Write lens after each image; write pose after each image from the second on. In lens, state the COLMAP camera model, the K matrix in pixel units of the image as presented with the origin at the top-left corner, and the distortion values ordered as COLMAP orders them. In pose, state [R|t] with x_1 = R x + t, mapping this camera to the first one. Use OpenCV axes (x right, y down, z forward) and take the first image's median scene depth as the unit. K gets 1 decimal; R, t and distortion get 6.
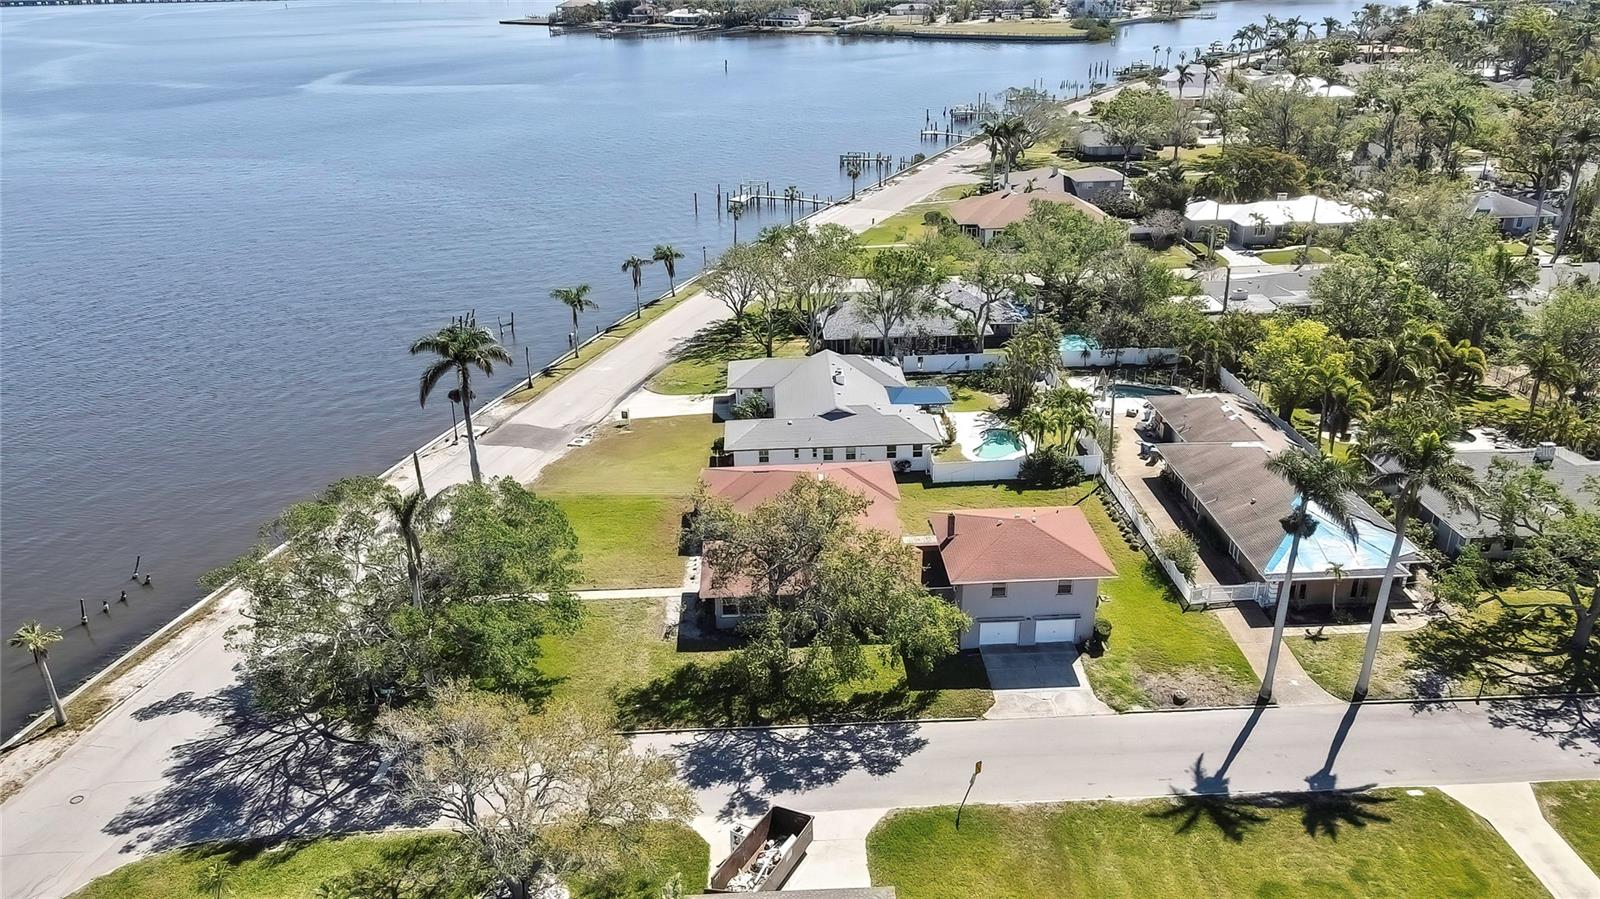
lens RADIAL K [[1189.0, 0, 795.8], [0, 1189.0, 414.6], [0, 0, 1]] dist [0.011957, 0.010968]
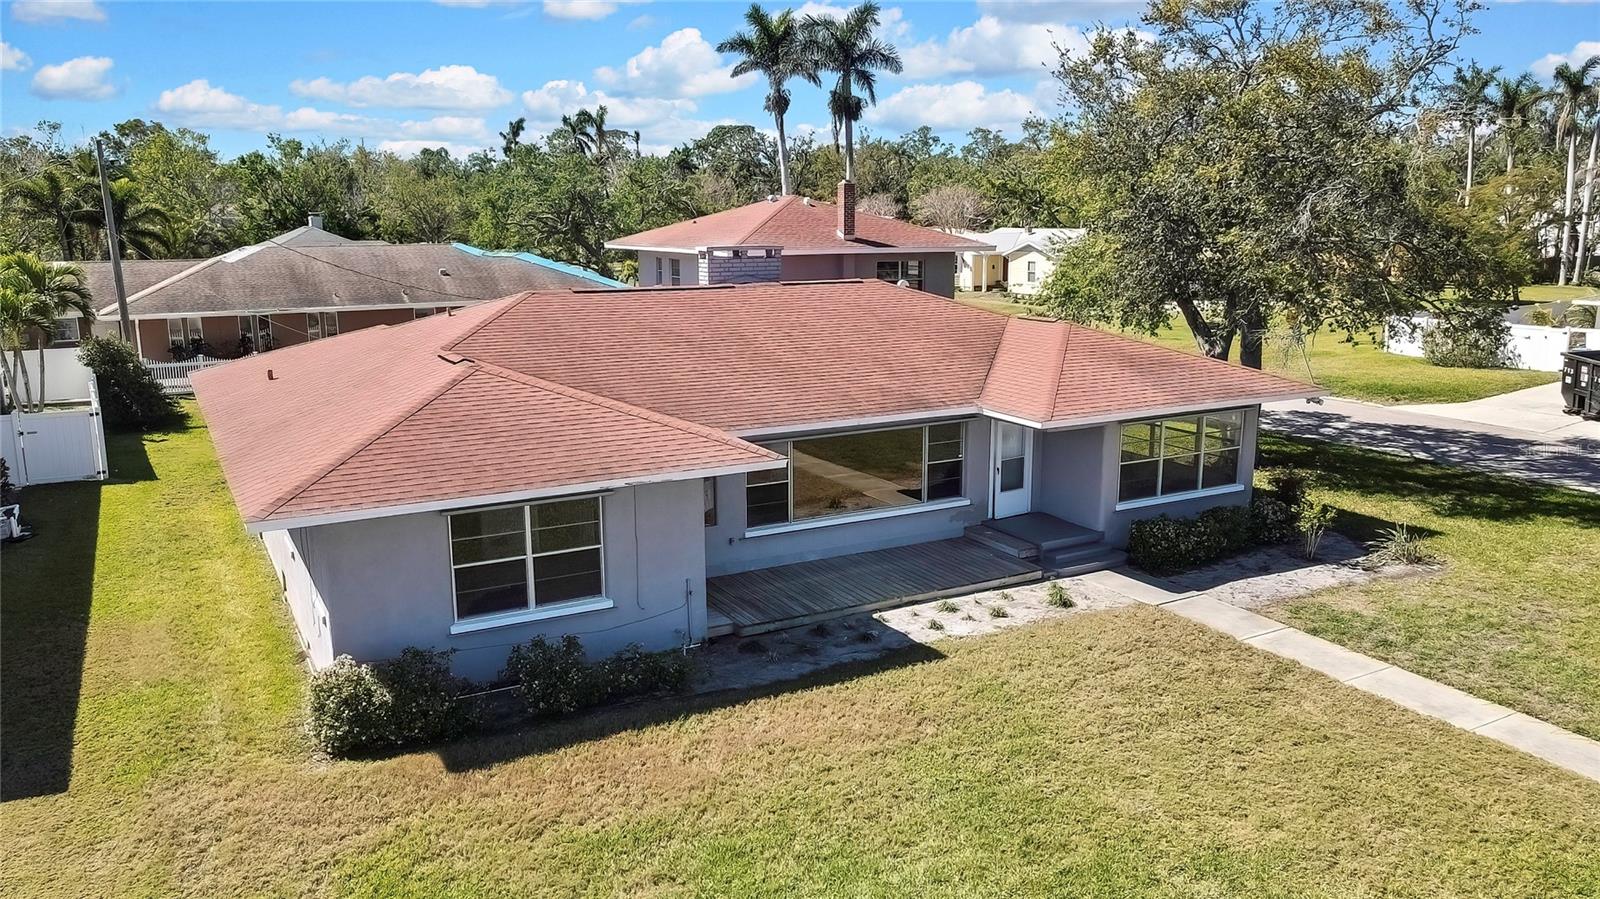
lens RADIAL K [[1174.1, 0, 796.5], [0, 1174.1, 456.4], [0, 0, 1]] dist [0.009117, 0.009205]
pose [[-0.449447, -0.156247, 0.879536, -0.335159], [0.343988, 0.878389, 0.331822, 0.020553], [-0.824421, 0.451686, -0.341042, 1.408008]]
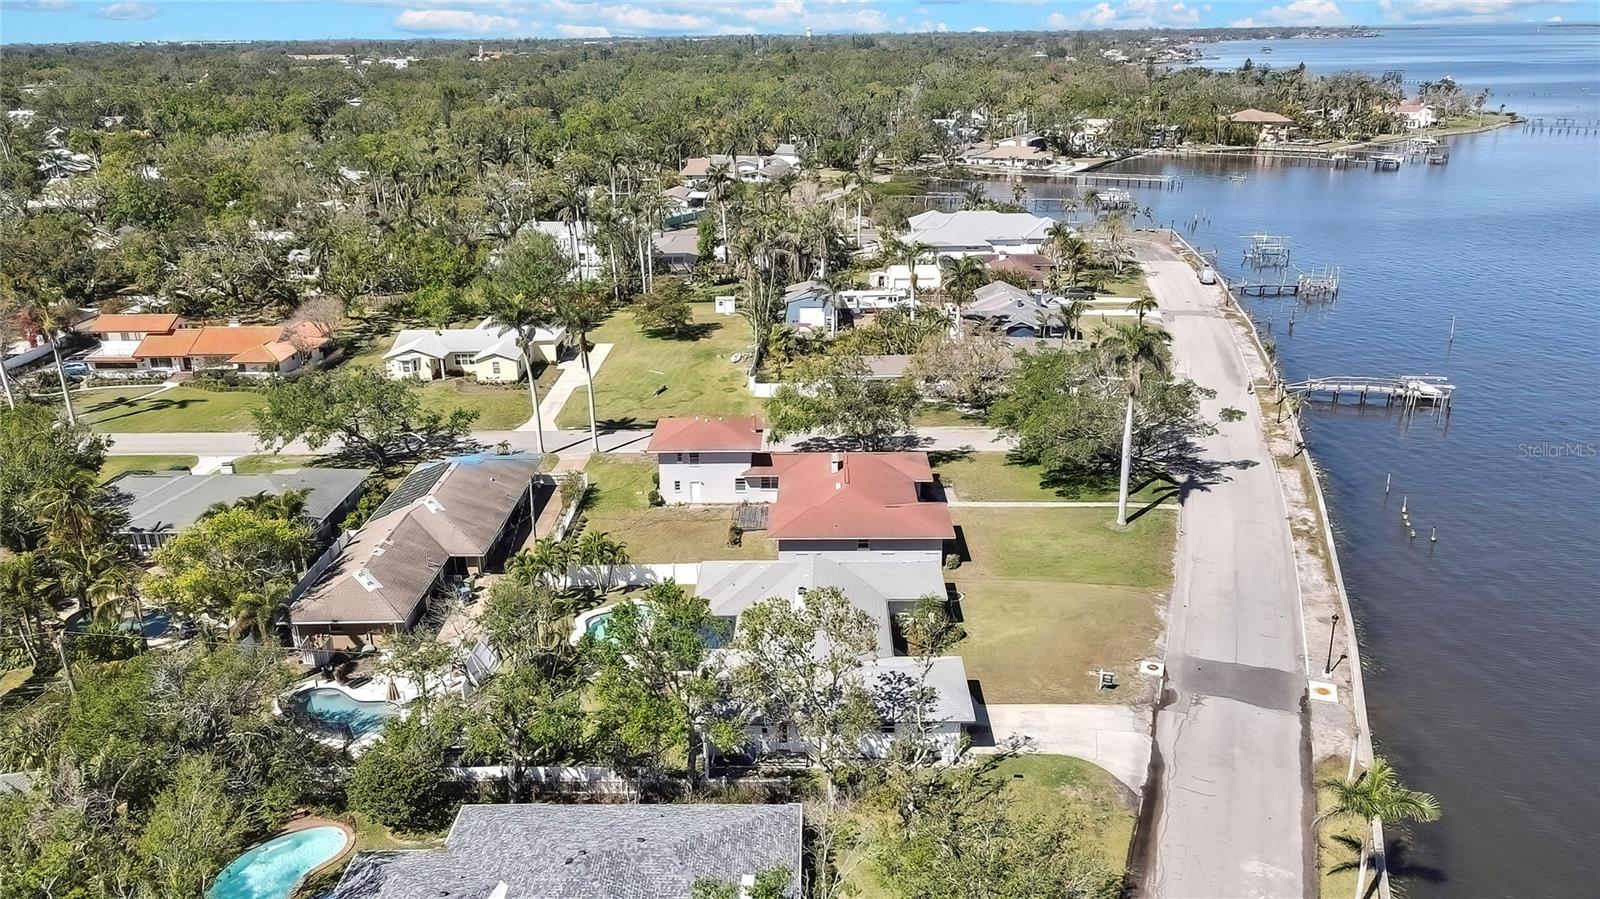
lens RADIAL K [[1174.1, 0, 796.5], [0, 1174.1, 456.4], [0, 0, 1]] dist [0.009117, 0.009205]
pose [[-0.997954, 0.016097, 0.061878, -0.011694], [0.052989, 0.749804, 0.659535, -0.939935], [-0.035780, 0.661464, -0.749123, 2.415618]]
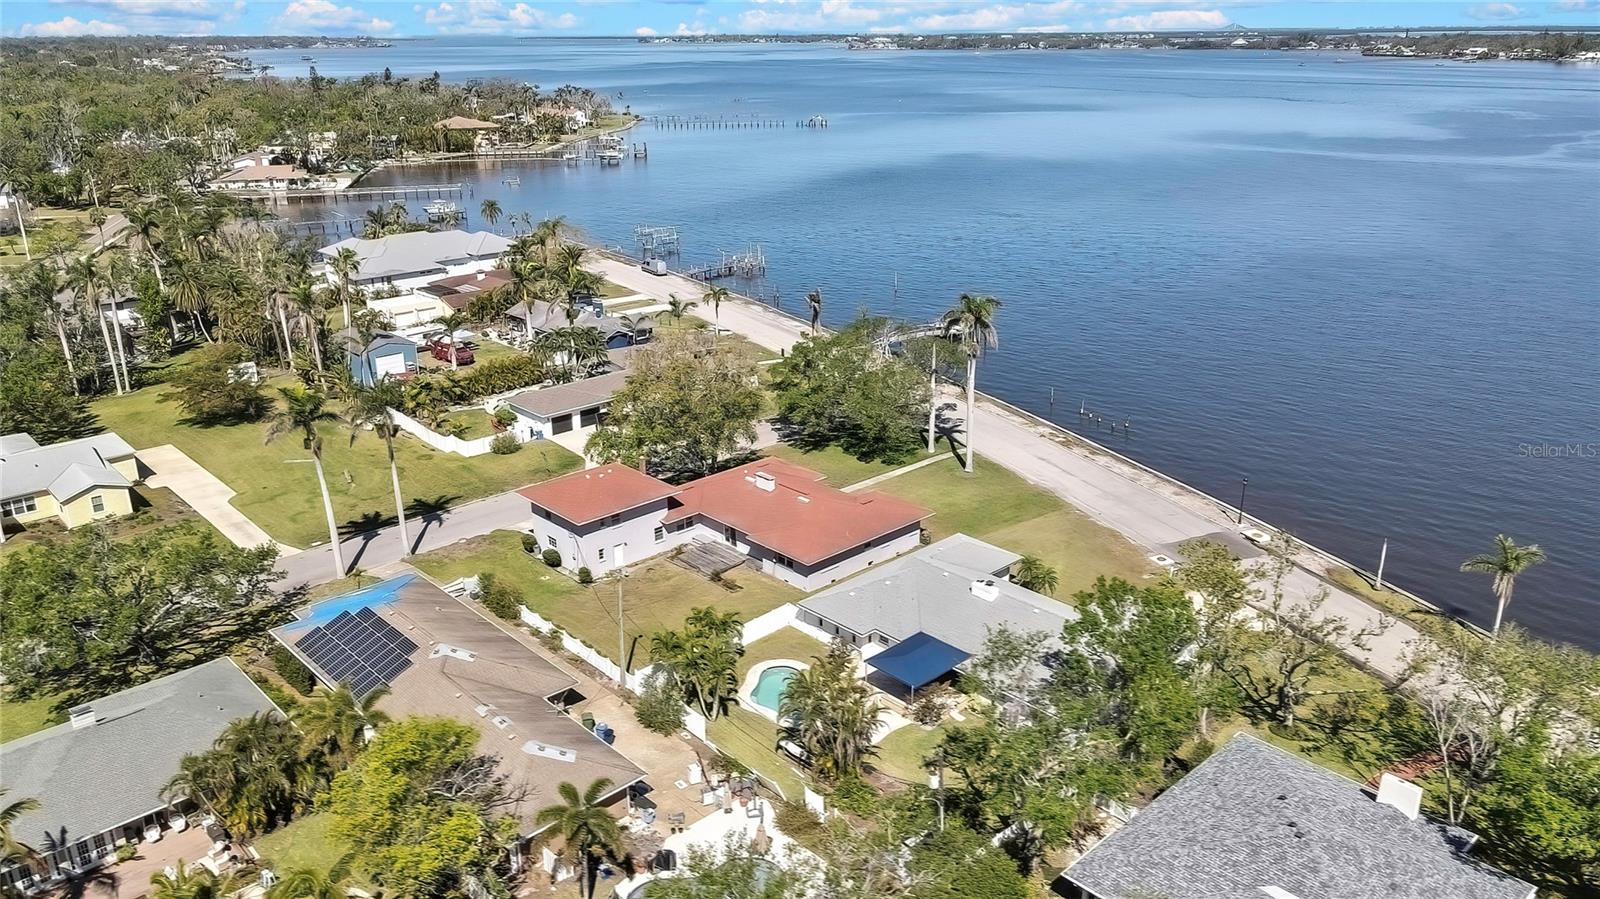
lens RADIAL K [[1174.1, 0, 796.5], [0, 1174.1, 456.4], [0, 0, 1]] dist [0.009117, 0.009205]
pose [[-0.756587, 0.250111, -0.604170, 0.907410], [-0.216286, 0.776230, 0.592189, -0.837786], [0.617088, 0.578715, -0.533190, 2.071295]]
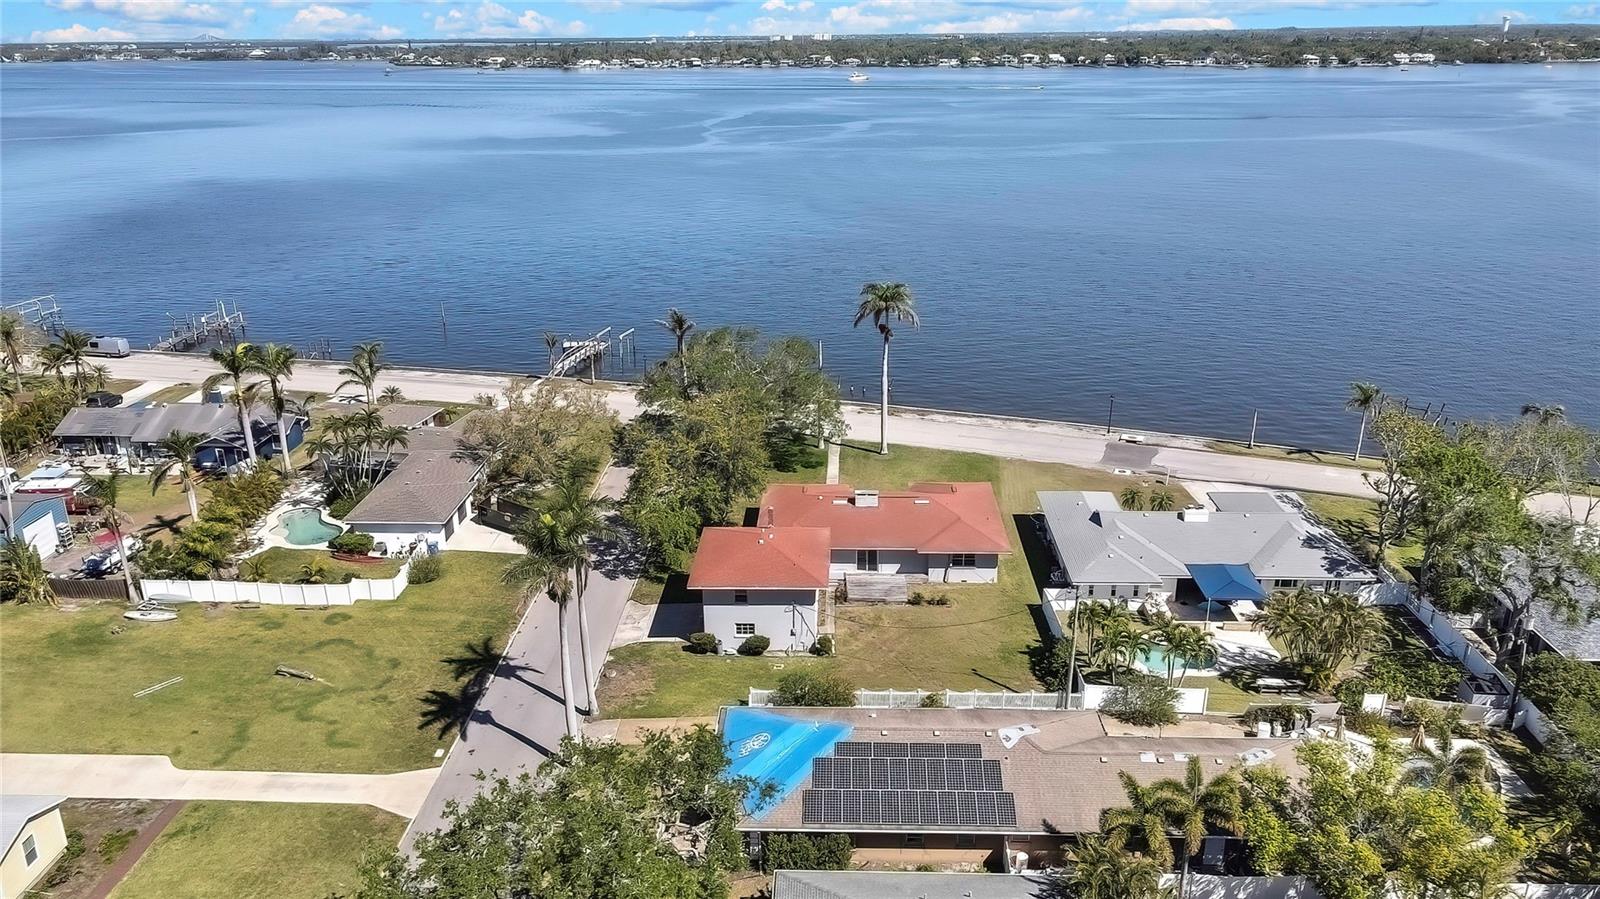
lens RADIAL K [[1189.0, 0, 795.8], [0, 1189.0, 414.6], [0, 0, 1]] dist [0.011957, 0.010968]
pose [[-0.077592, 0.328321, -0.941374, 1.390287], [-0.354617, 0.873384, 0.333837, -0.461223], [0.931787, 0.359730, 0.048660, 1.071919]]
